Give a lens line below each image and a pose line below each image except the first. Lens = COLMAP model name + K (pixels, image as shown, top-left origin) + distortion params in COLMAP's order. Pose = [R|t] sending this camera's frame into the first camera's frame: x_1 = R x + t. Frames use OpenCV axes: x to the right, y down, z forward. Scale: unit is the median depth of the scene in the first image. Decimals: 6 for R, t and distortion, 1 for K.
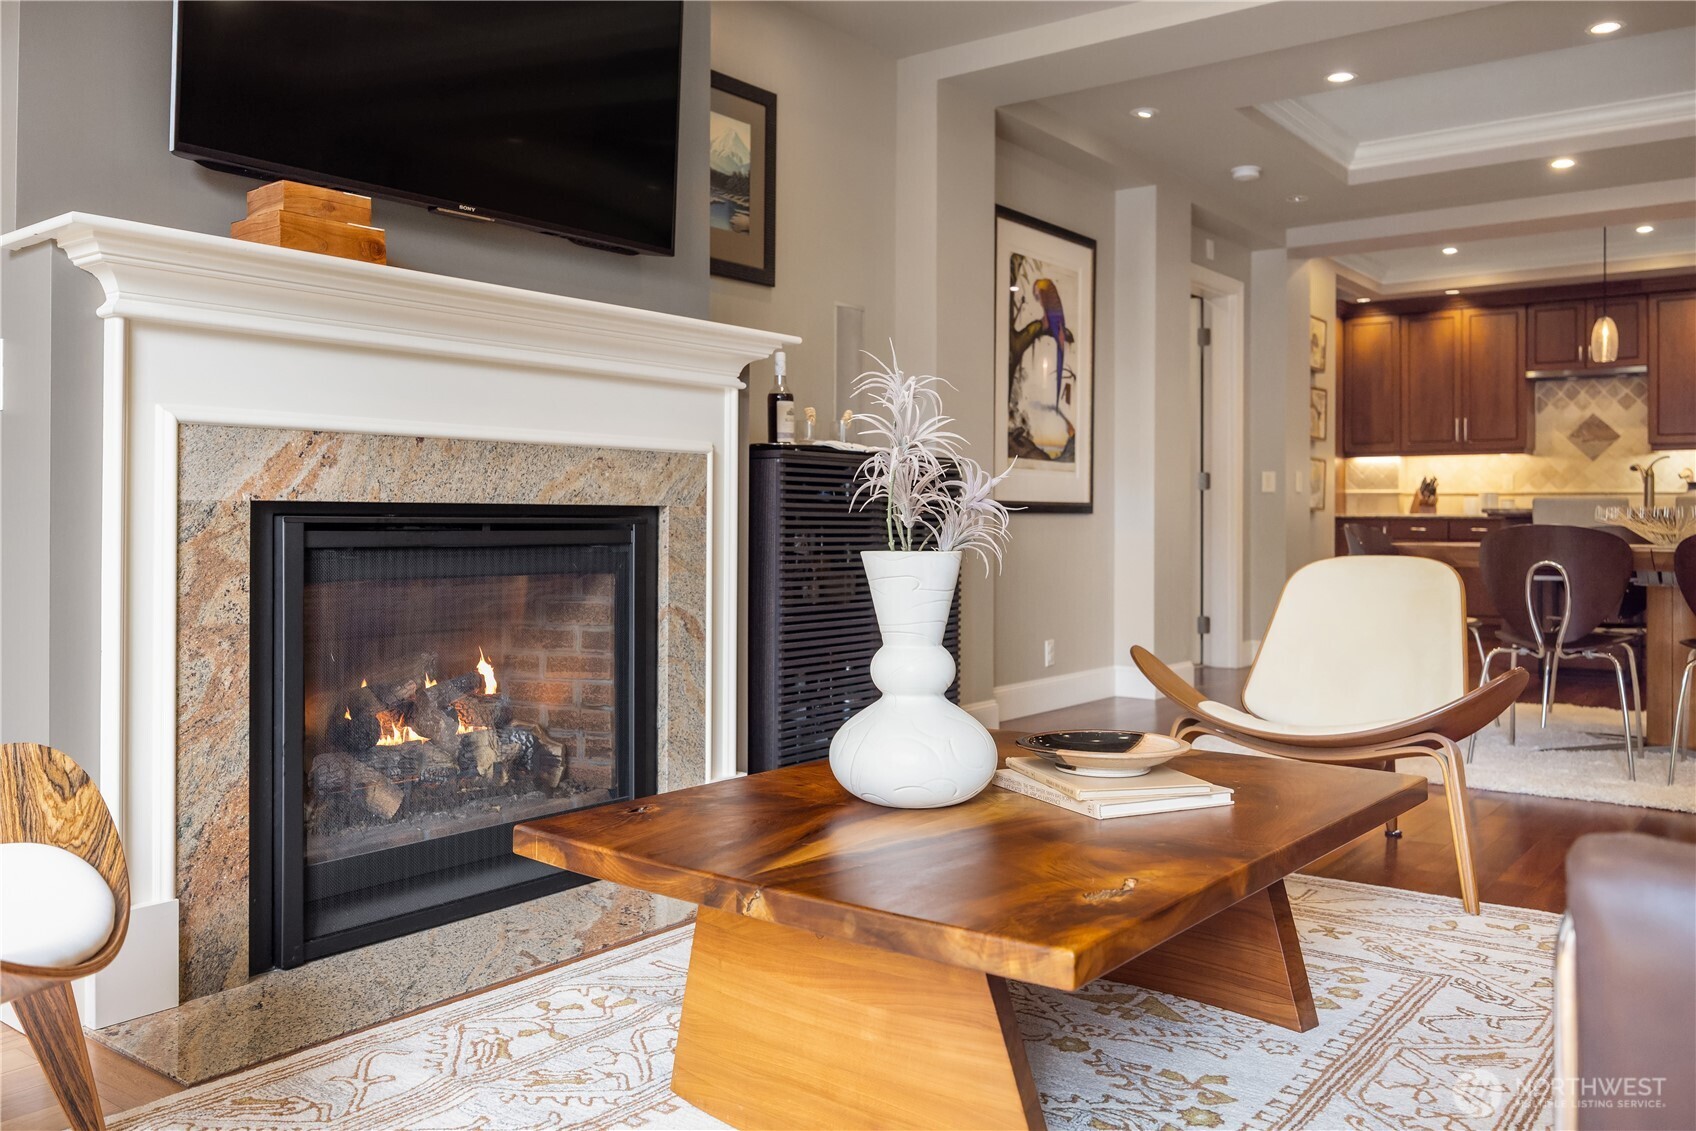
lens RADIAL K [[1386.3, 0, 848.9], [0, 1386.3, 522.6], [0, 0, 1]] dist [-0.002791, 0.004874]
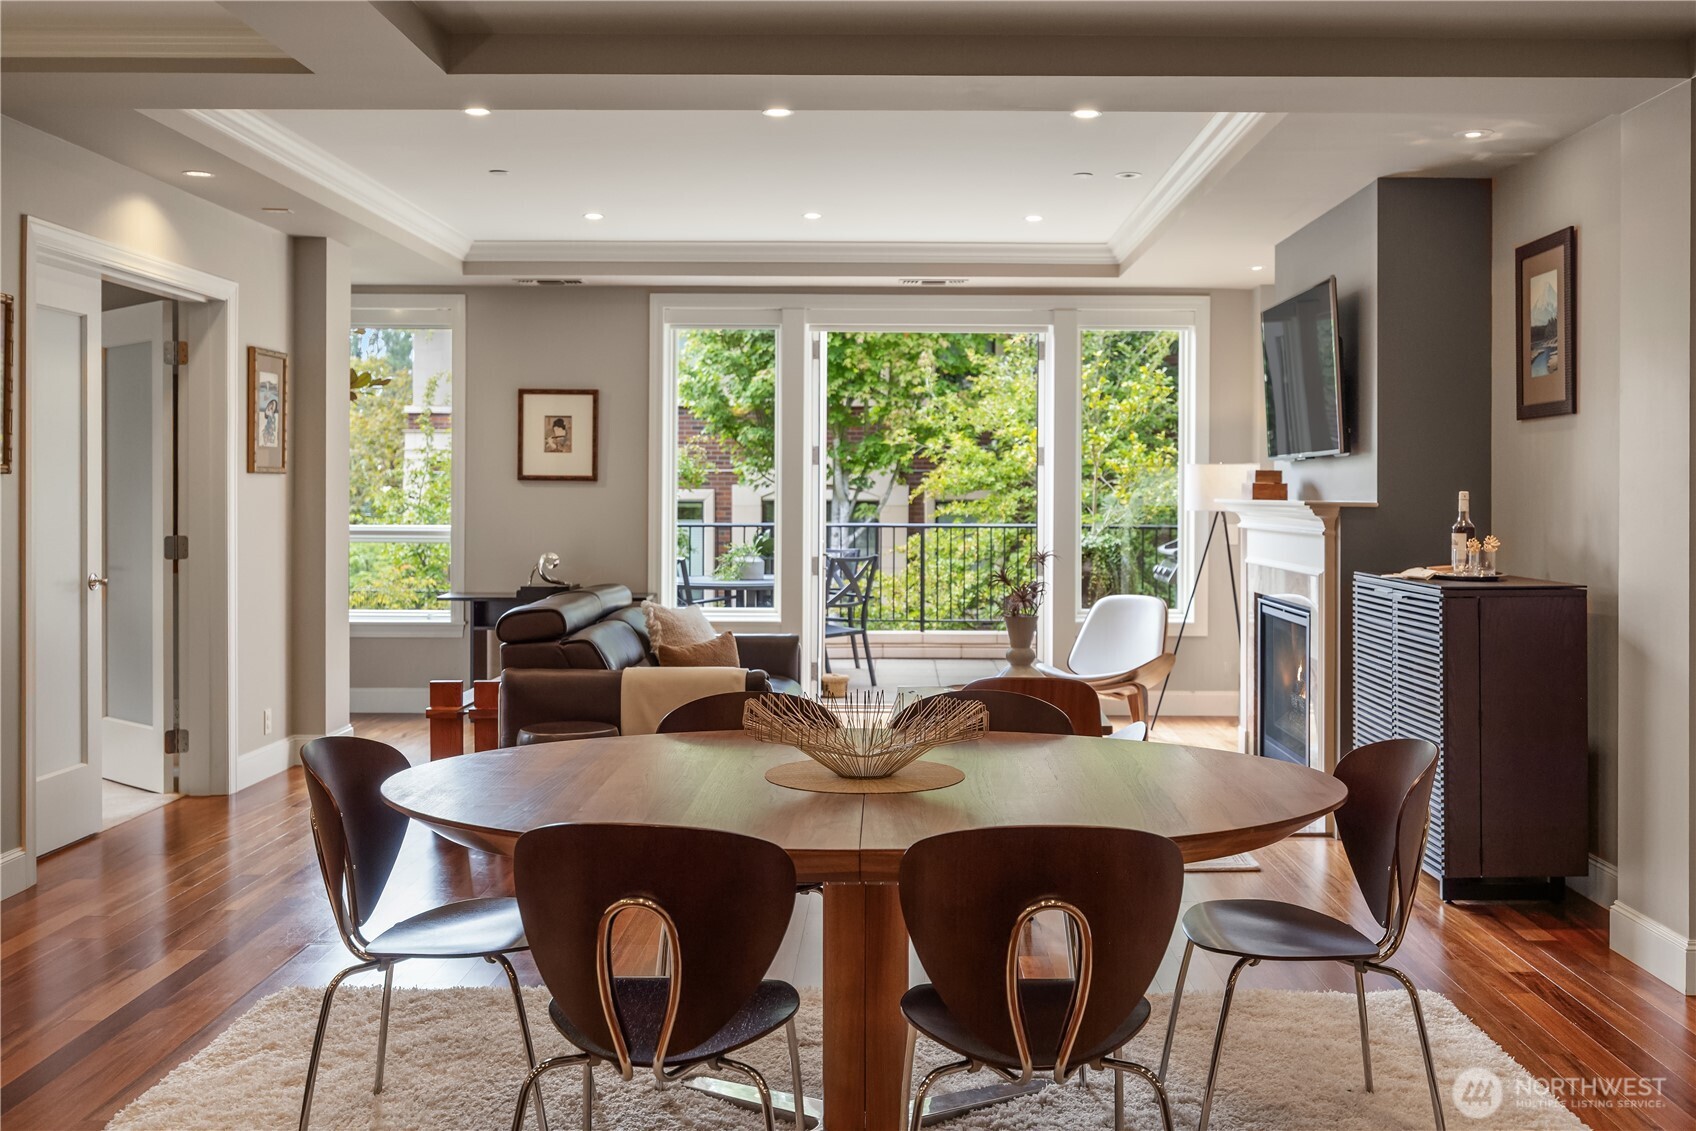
lens RADIAL K [[1622.8, 0, 850.1], [0, 1622.8, 490.6], [0, 0, 1]] dist [-0.001790, -0.000435]
pose [[-0.817431, -0.003402, -0.576016, 1.852130], [-0.002907, 0.999994, -0.001781, -0.188524], [0.576018, 0.000218, -0.817437, 2.871720]]
